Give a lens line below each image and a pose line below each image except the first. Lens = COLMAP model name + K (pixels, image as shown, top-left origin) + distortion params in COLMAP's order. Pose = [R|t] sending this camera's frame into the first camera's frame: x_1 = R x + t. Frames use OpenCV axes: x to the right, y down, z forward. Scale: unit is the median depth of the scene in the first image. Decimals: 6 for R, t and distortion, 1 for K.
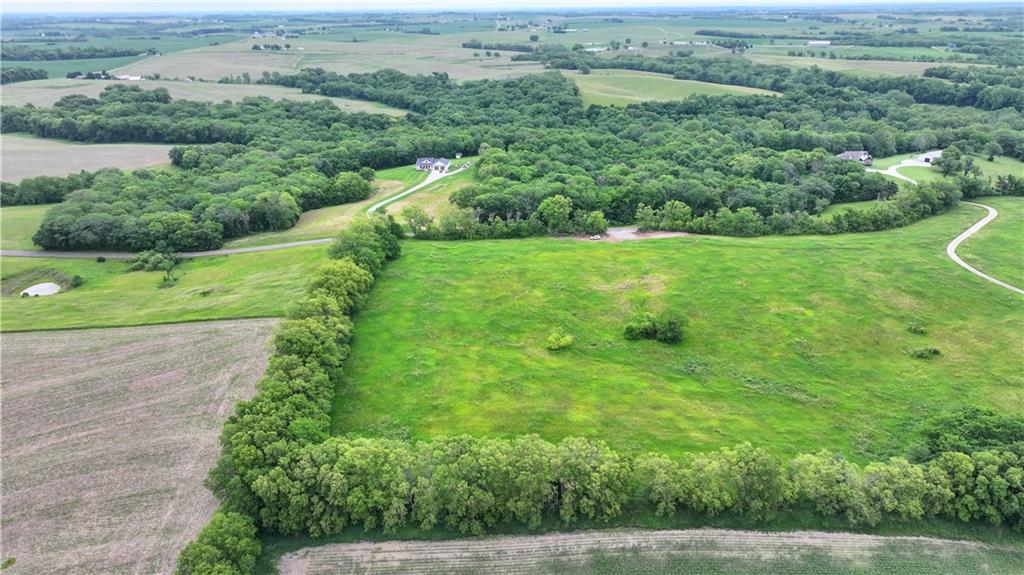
lens RADIAL K [[714.7, 0, 517.5], [0, 714.7, 292.1], [0, 0, 1]] dist [-0.000322, 0.013709]
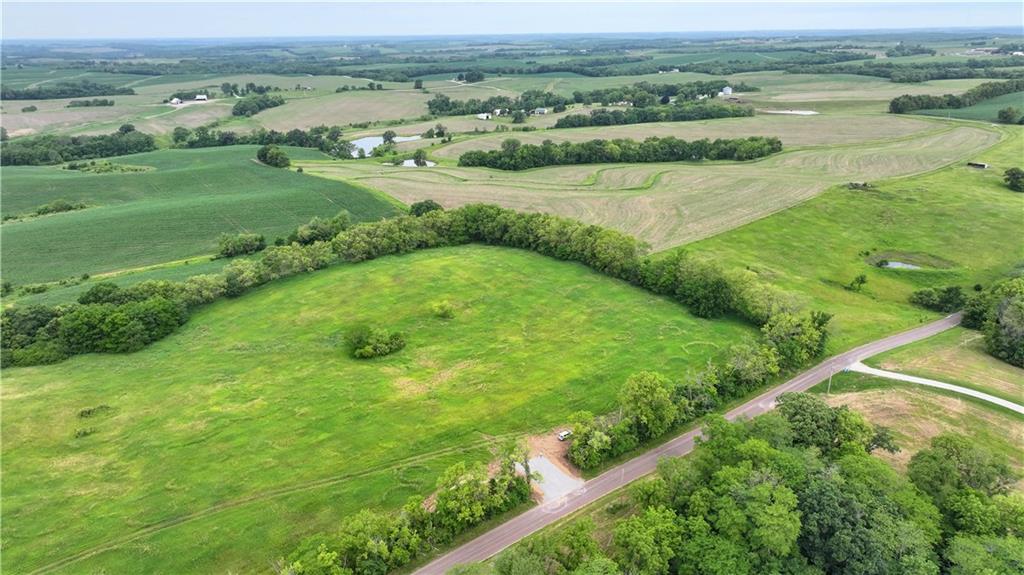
lens RADIAL K [[714.7, 0, 515.4], [0, 714.7, 288.4], [0, 0, 1]] dist [-0.000322, 0.013709]
pose [[-0.813793, 0.216472, -0.539334, 0.658197], [-0.197076, 0.770255, 0.606521, -0.781044], [0.546720, 0.599872, -0.584167, 1.930465]]
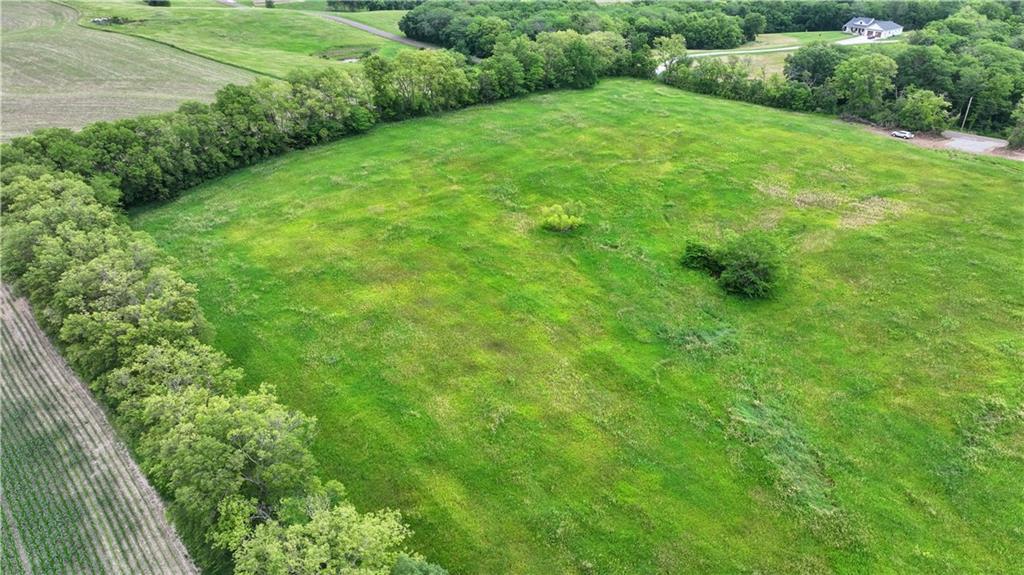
lens RADIAL K [[714.7, 0, 513.8], [0, 714.7, 291.0], [0, 0, 1]] dist [-0.000322, 0.013709]
pose [[0.647865, 0.372012, -0.664739, 0.527180], [-0.283744, 0.927696, 0.242630, -0.015757], [0.706937, 0.031424, 0.706578, 0.580617]]
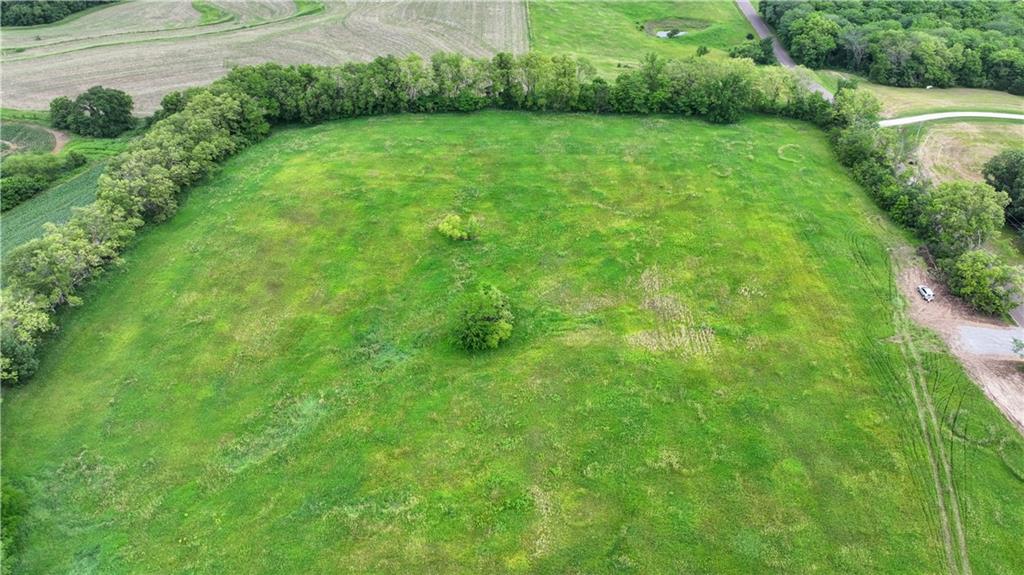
lens RADIAL K [[714.7, 0, 515.4], [0, 714.7, 288.3], [0, 0, 1]] dist [-0.000322, 0.013709]
pose [[-0.109309, 0.569188, -0.814909, 0.786550], [-0.357540, 0.742436, 0.566527, -0.376360], [0.927479, 0.353289, 0.122352, 1.094546]]
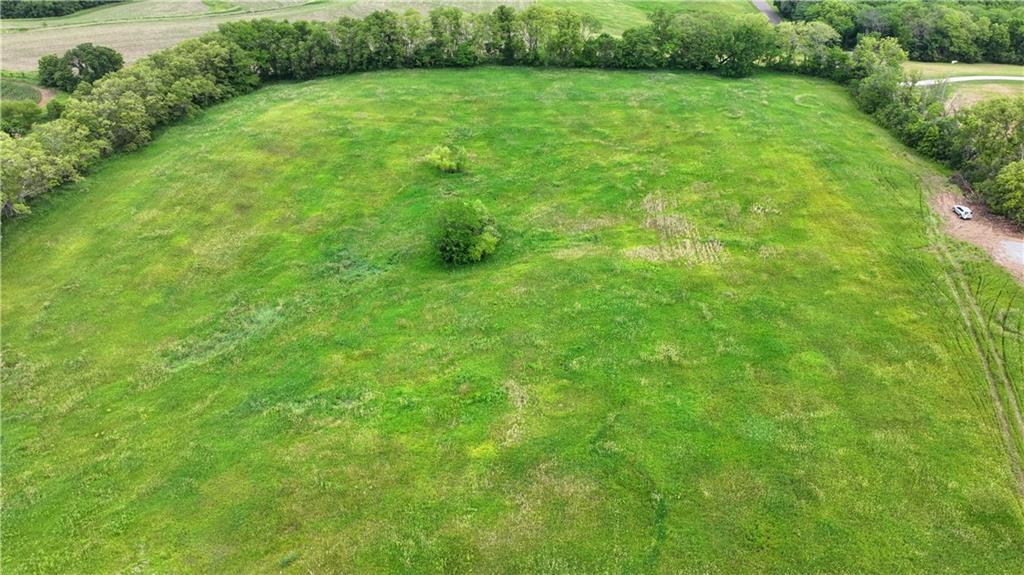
lens RADIAL K [[714.7, 0, 515.5], [0, 714.7, 289.7], [0, 0, 1]] dist [-0.000322, 0.013709]
pose [[-0.136539, 0.513952, -0.846883, 0.791106], [-0.359594, 0.770864, 0.525795, -0.255137], [0.923065, 0.376326, 0.079561, 1.170926]]
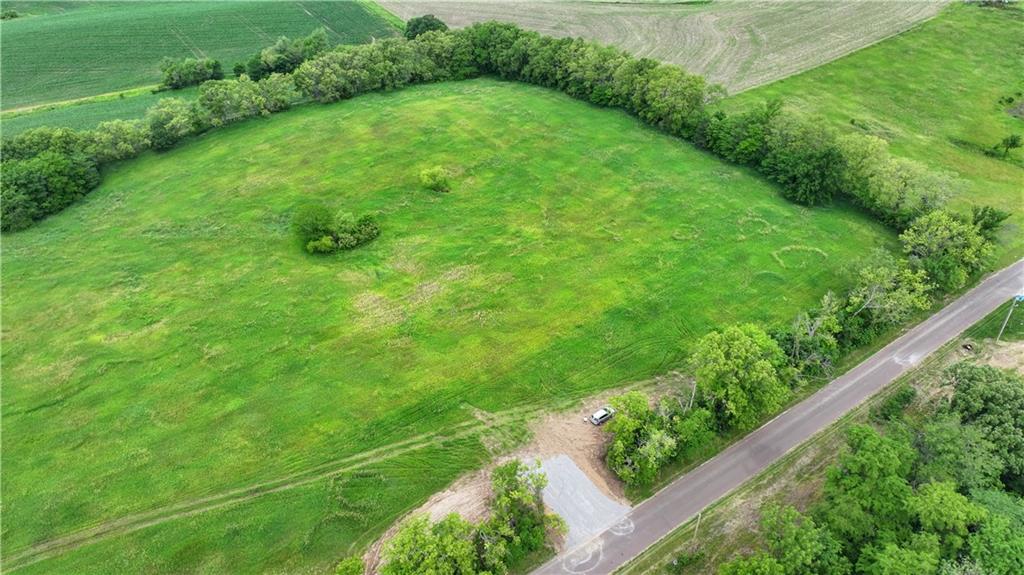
lens RADIAL K [[714.7, 0, 514.9], [0, 714.7, 288.1], [0, 0, 1]] dist [-0.000322, 0.013709]
pose [[-0.835934, 0.320823, -0.445294, 0.451414], [-0.189172, 0.593202, 0.782512, -0.613148], [0.515198, 0.738366, -0.435187, 1.695651]]
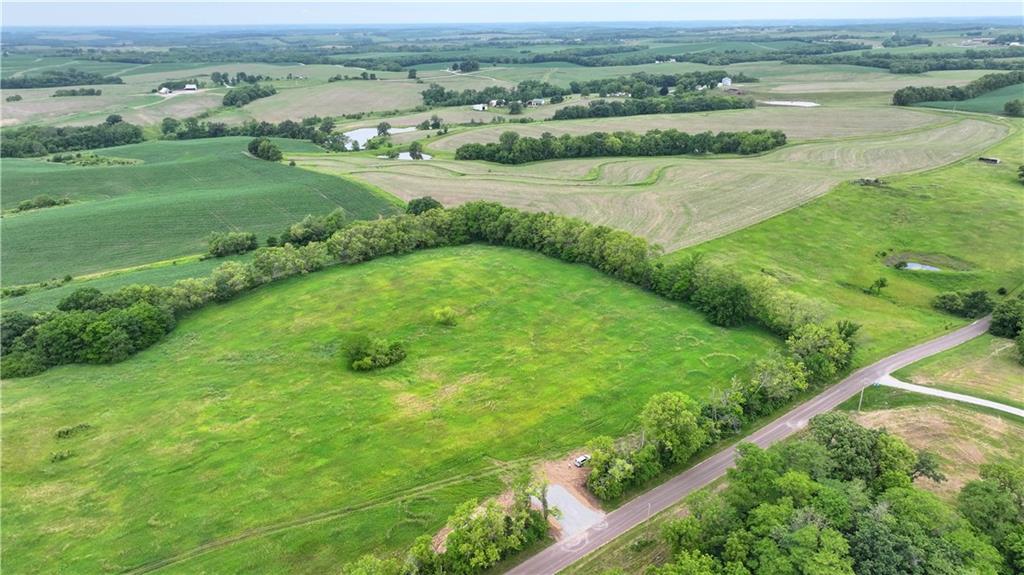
lens RADIAL K [[714.7, 0, 515.5], [0, 714.7, 288.8], [0, 0, 1]] dist [-0.000322, 0.013709]
pose [[-0.808470, 0.224587, -0.544001, 0.634065], [-0.202760, 0.761453, 0.615693, -0.756295], [0.552508, 0.608070, -0.570075, 1.861962]]
